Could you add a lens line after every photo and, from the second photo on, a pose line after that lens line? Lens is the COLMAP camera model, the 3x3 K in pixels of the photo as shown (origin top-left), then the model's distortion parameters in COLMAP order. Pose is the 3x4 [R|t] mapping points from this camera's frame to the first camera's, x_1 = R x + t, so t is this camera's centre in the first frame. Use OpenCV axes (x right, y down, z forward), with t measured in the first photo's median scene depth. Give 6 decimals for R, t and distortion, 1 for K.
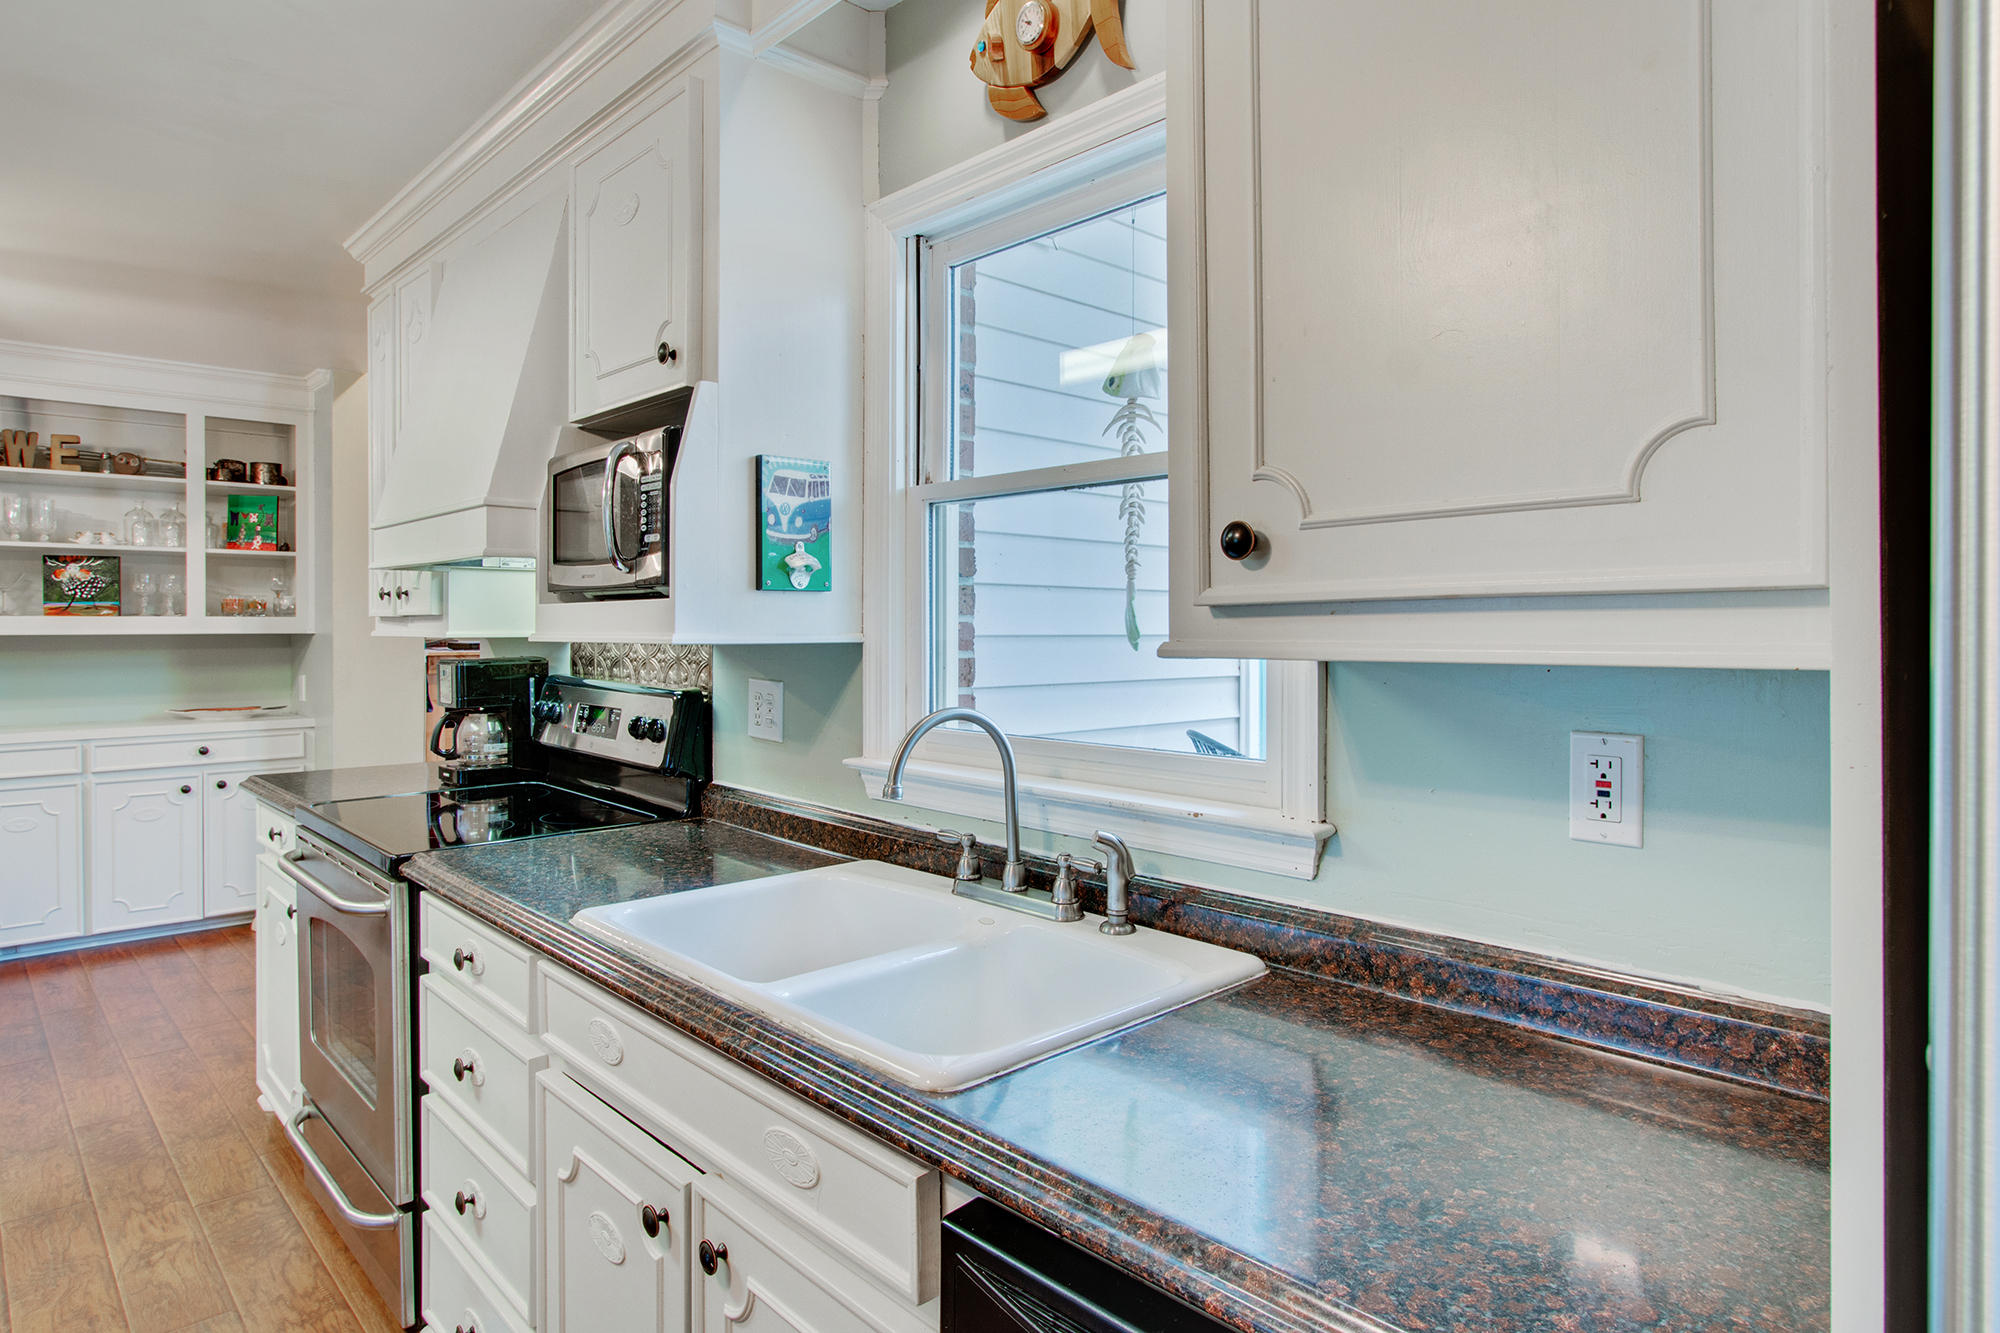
lens RADIAL K [[1074.2, 0, 985.0], [0, 1074.2, 656.1], [0, 0, 1]] dist [0.007386, 0.000775]
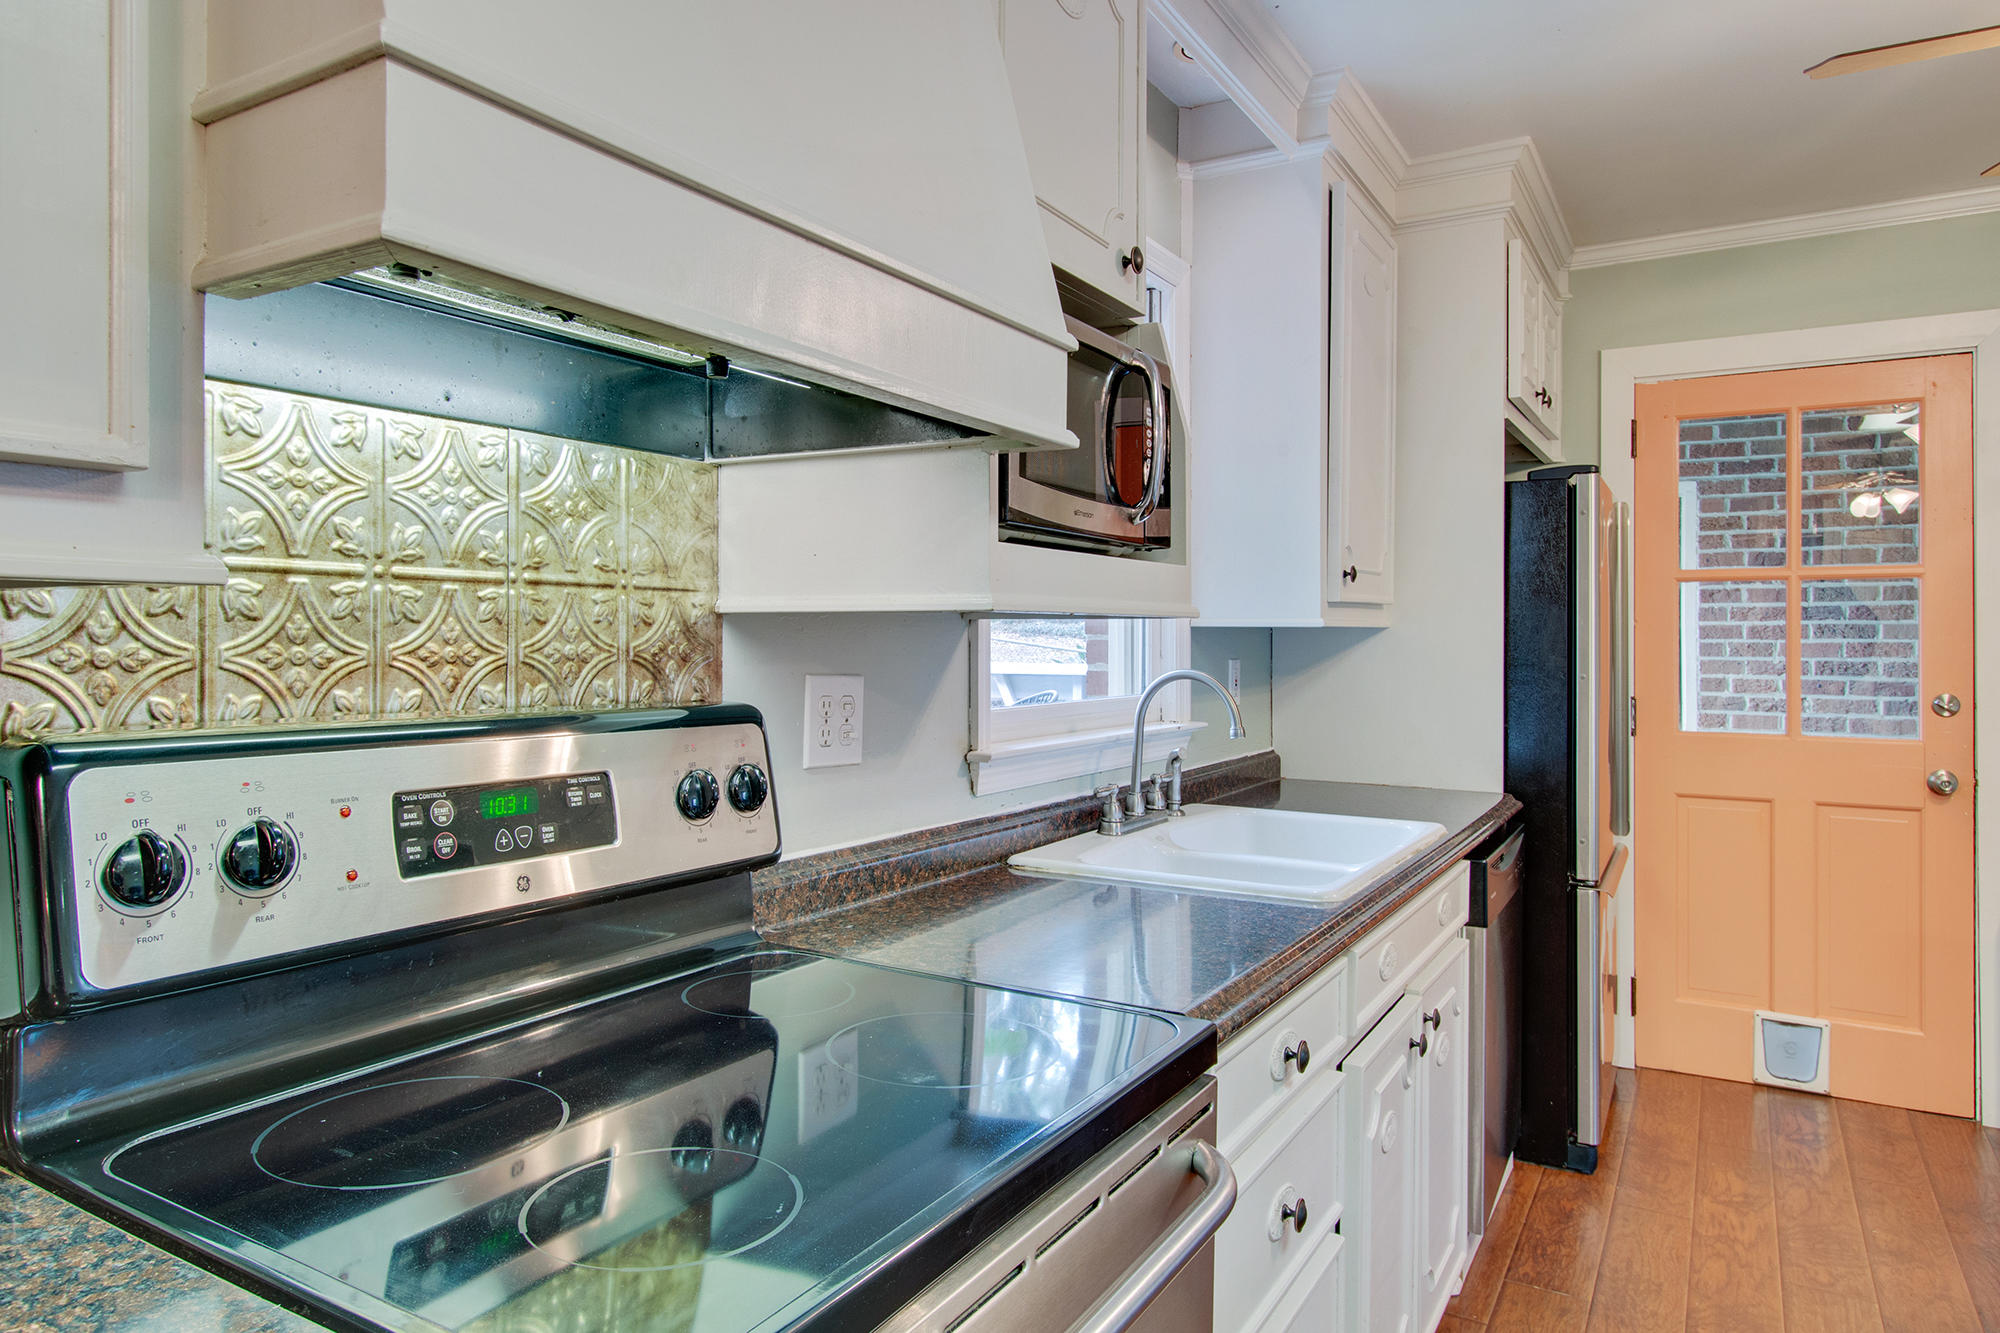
lens RADIAL K [[1298.2, 0, 968.3], [0, 1298.2, 636.1], [0, 0, 1]] dist [-0.004497, 0.017077]
pose [[-0.256604, -0.008129, 0.966482, -0.931412], [0.013393, 0.999839, 0.011966, -0.008845], [-0.966424, 0.016015, -0.256454, 1.060824]]
